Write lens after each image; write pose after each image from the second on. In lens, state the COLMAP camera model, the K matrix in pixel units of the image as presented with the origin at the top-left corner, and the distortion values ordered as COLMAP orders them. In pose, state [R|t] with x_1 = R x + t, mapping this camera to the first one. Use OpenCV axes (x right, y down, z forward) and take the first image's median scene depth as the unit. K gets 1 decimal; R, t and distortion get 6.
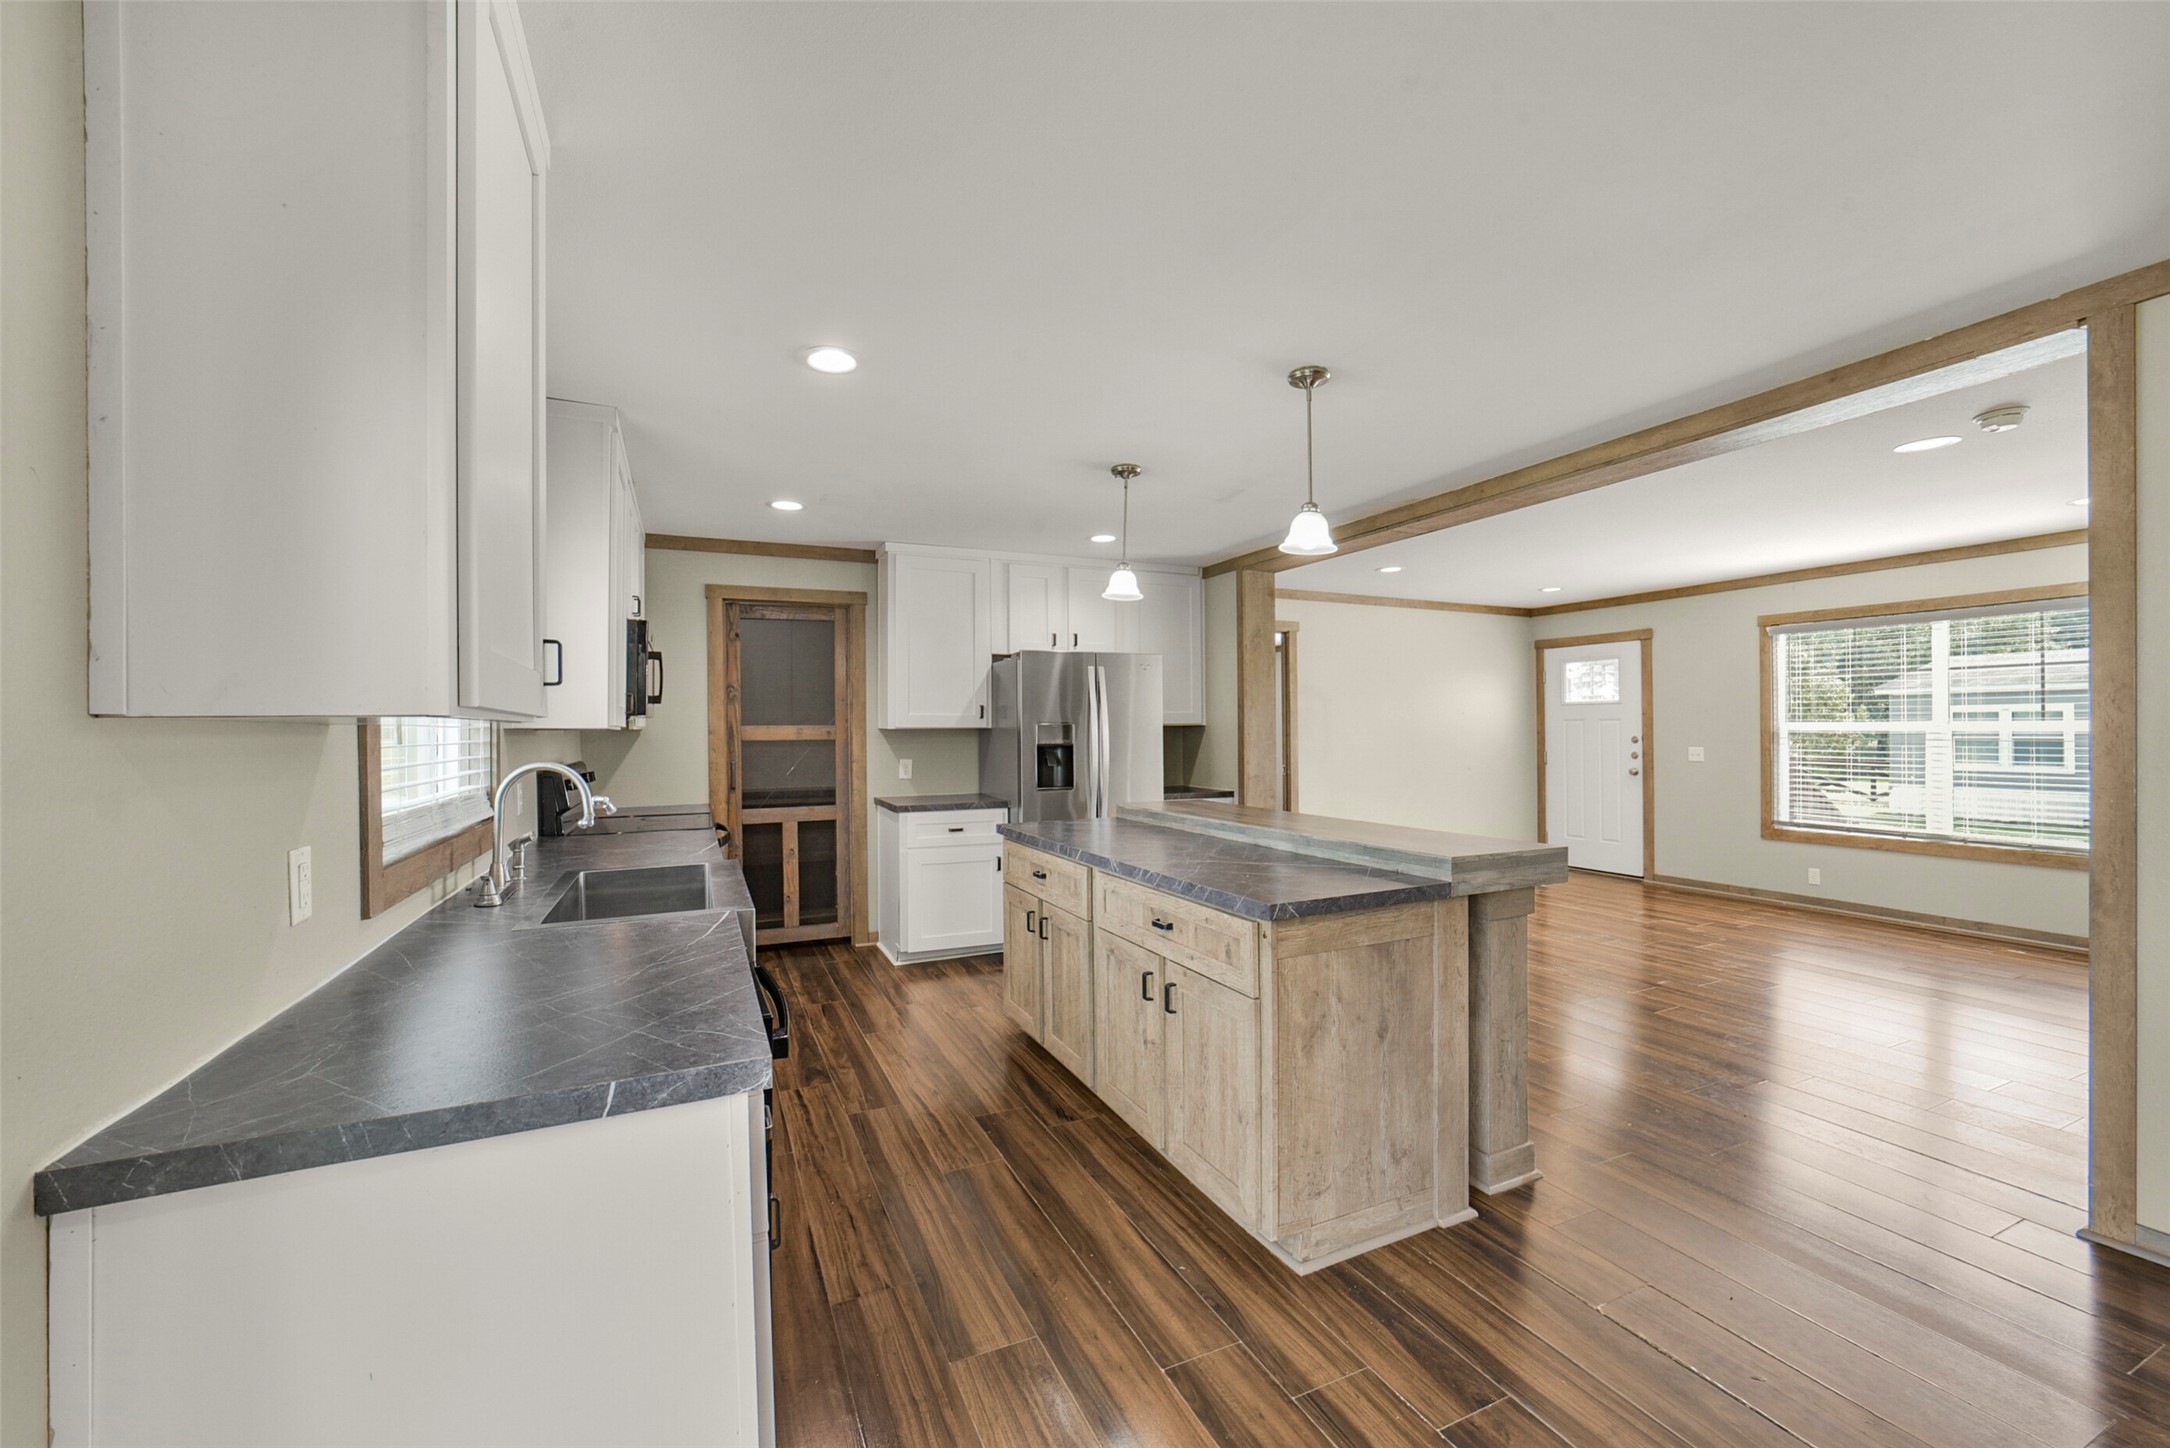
lens RADIAL K [[857.8, 0, 1085.0], [0, 857.8, 724.0], [0, 0, 1]] dist [-0.022287, 0.000293]
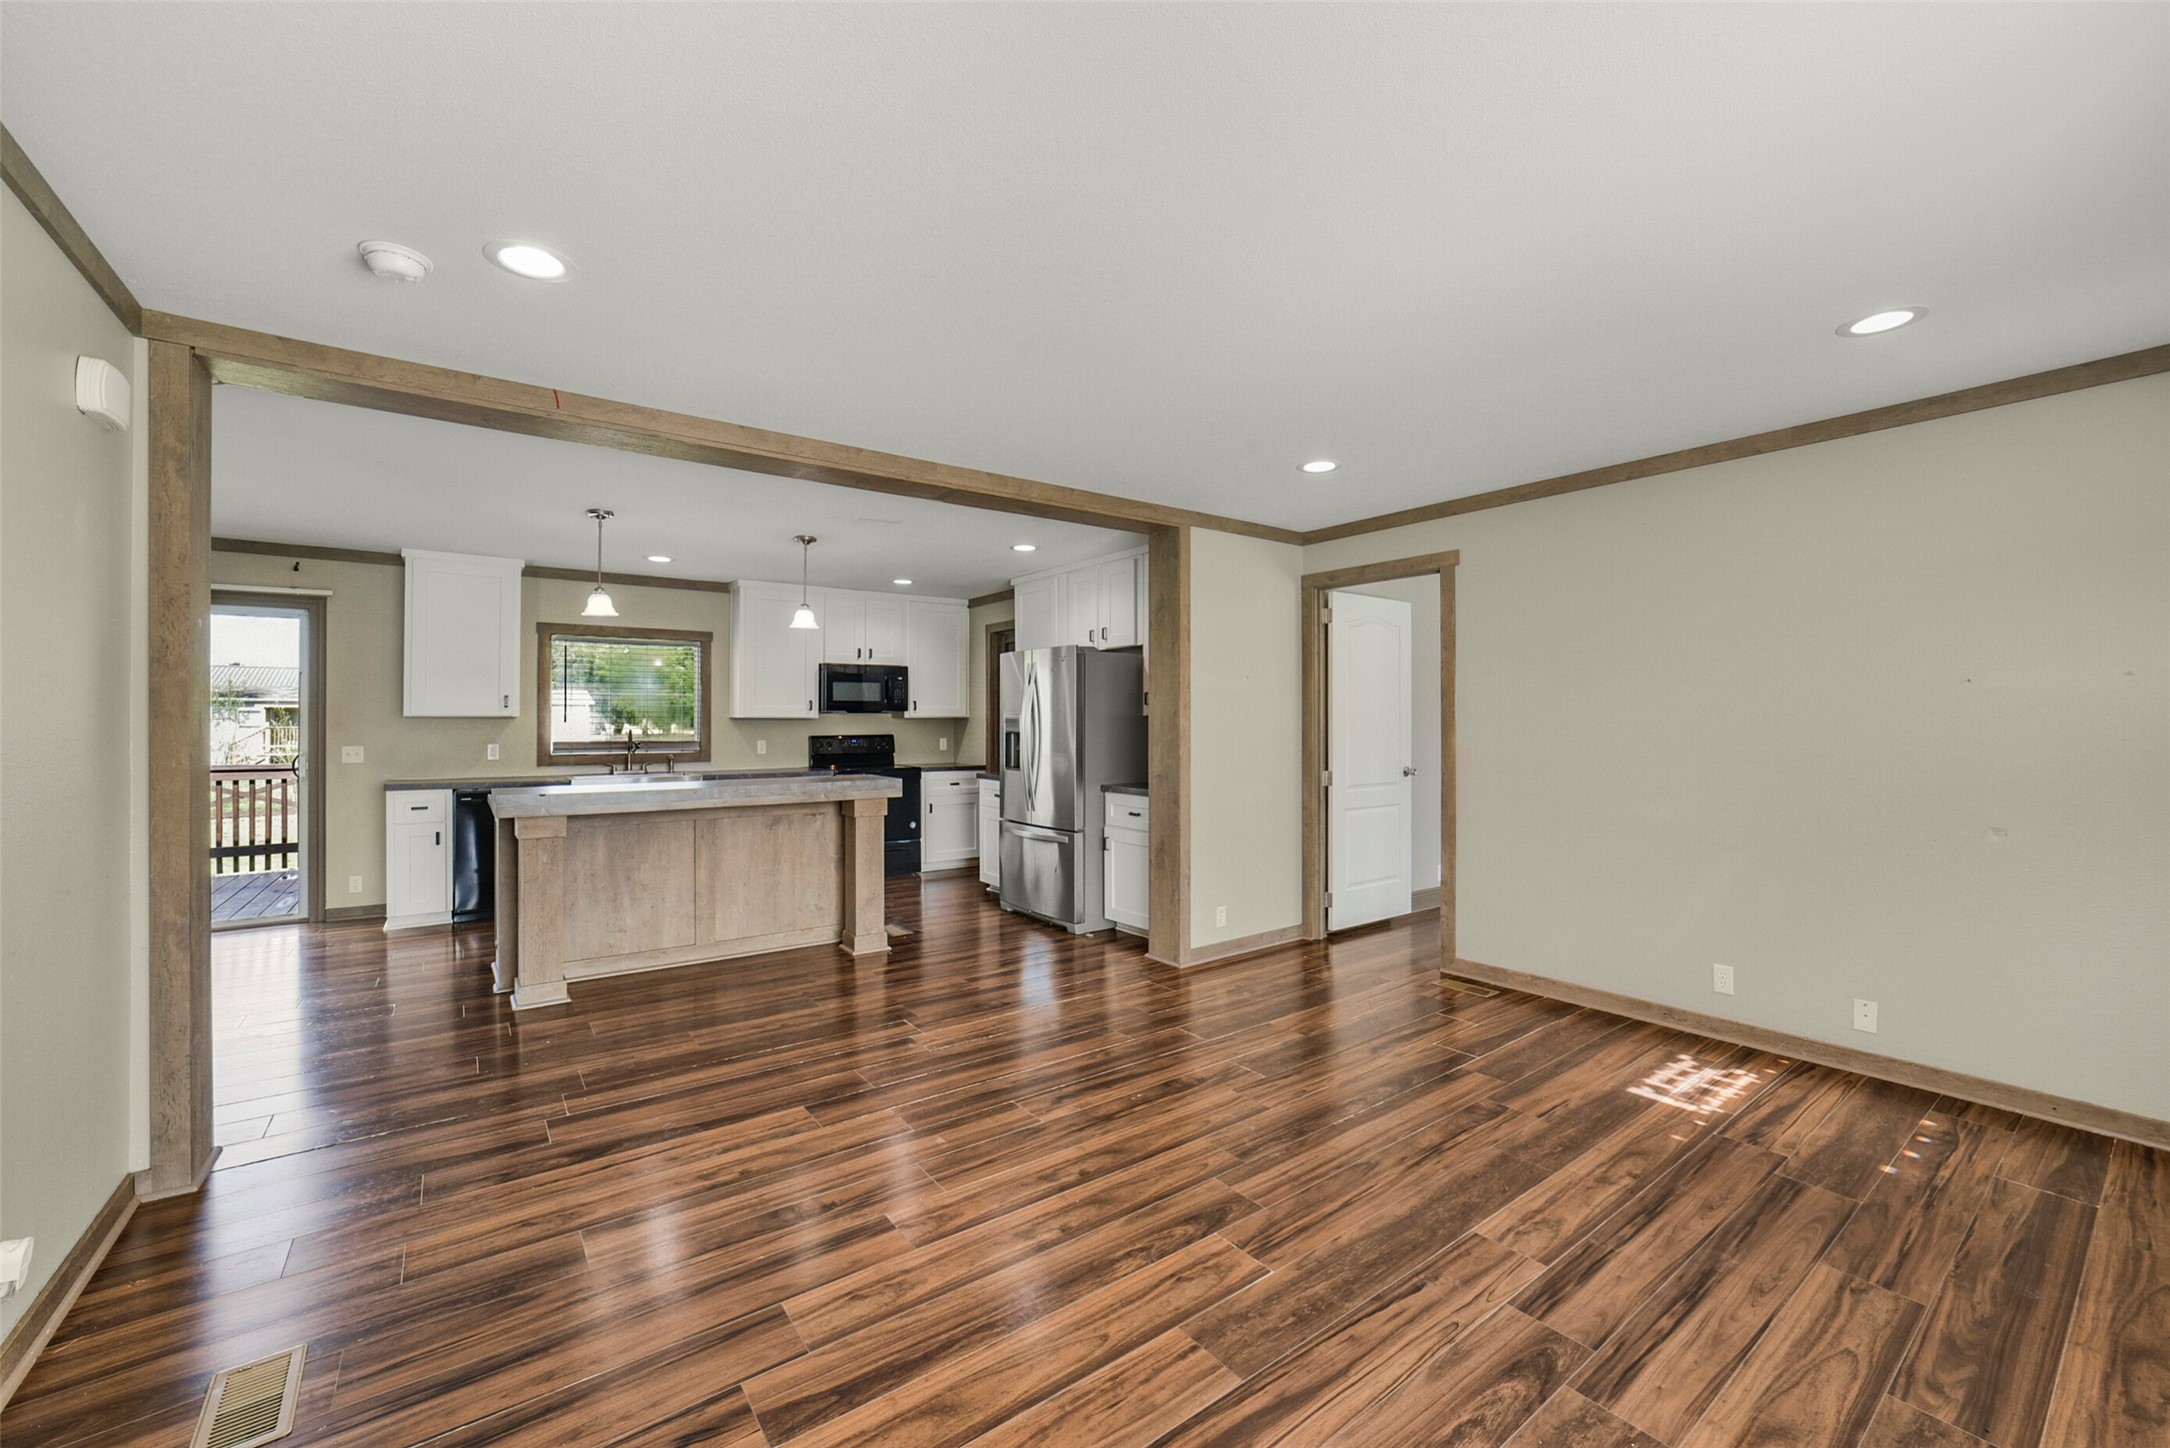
lens RADIAL K [[857.8, 0, 1085.0], [0, 857.8, 724.0], [0, 0, 1]] dist [-0.022287, 0.000293]
pose [[0.201968, 0.010003, -0.979341, 1.080131], [0.003703, 0.999933, 0.010977, 0.000937], [0.979385, -0.005844, 0.201917, 0.821780]]
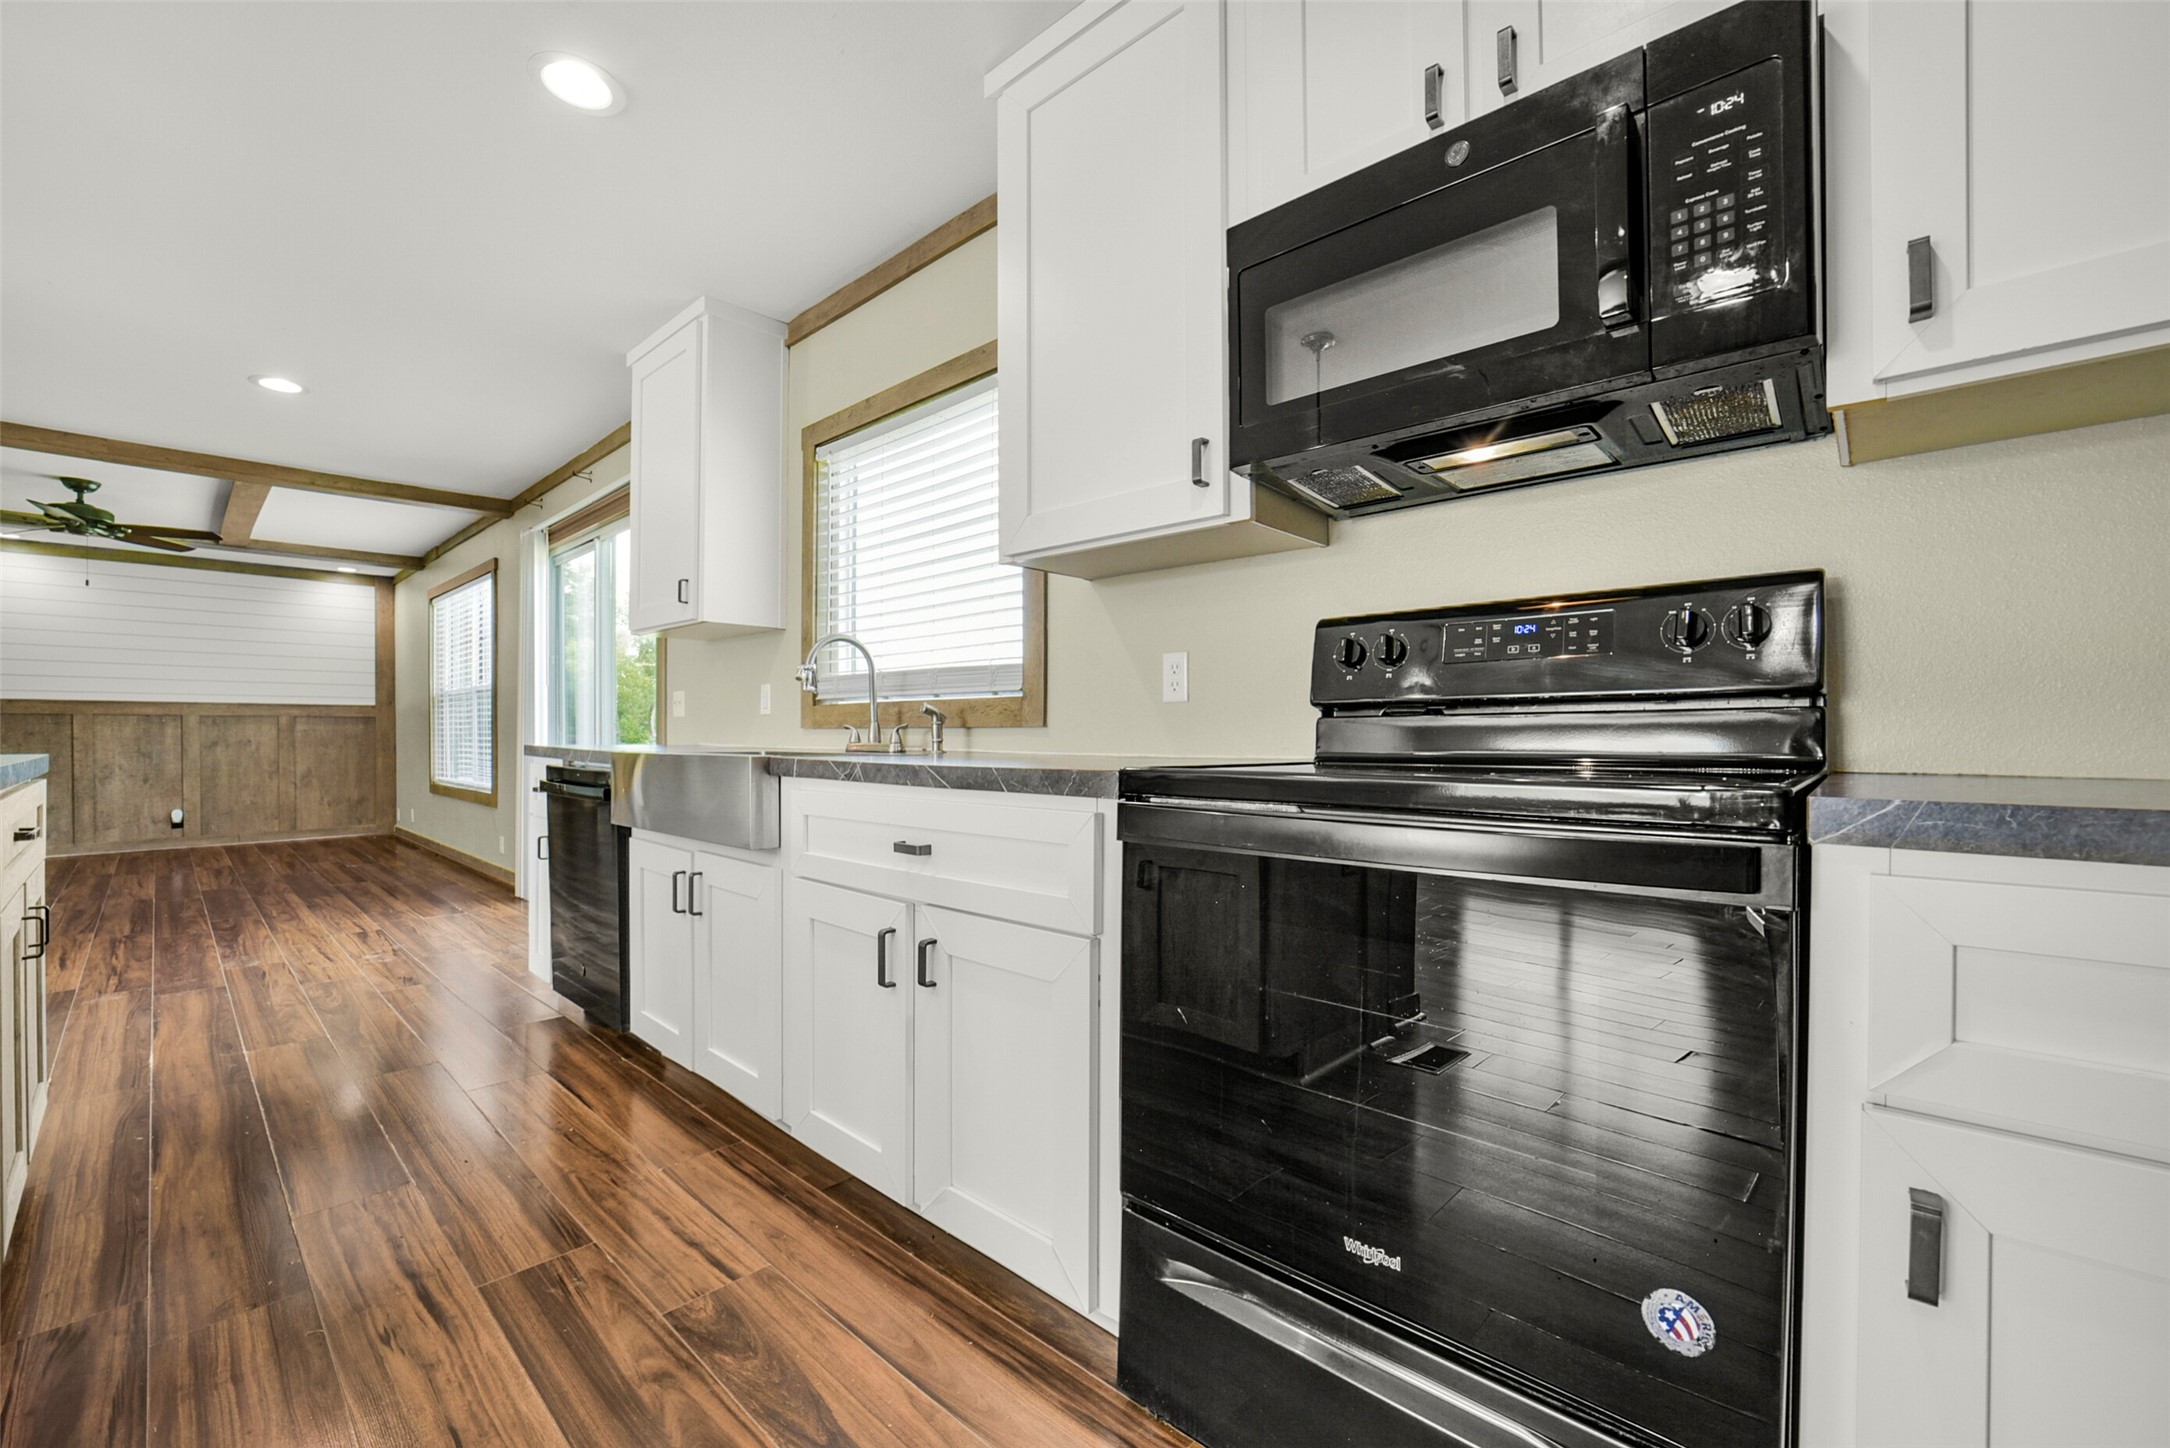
lens RADIAL K [[879.6, 0, 1086.0], [0, 879.6, 733.0], [0, 0, 1]] dist [-0.021372, 0.000778]
pose [[-0.921719, 0.010229, -0.387724, -0.202975], [0.011243, 0.999937, -0.000347, 0.076629], [0.387696, -0.004679, -0.921775, 0.928836]]
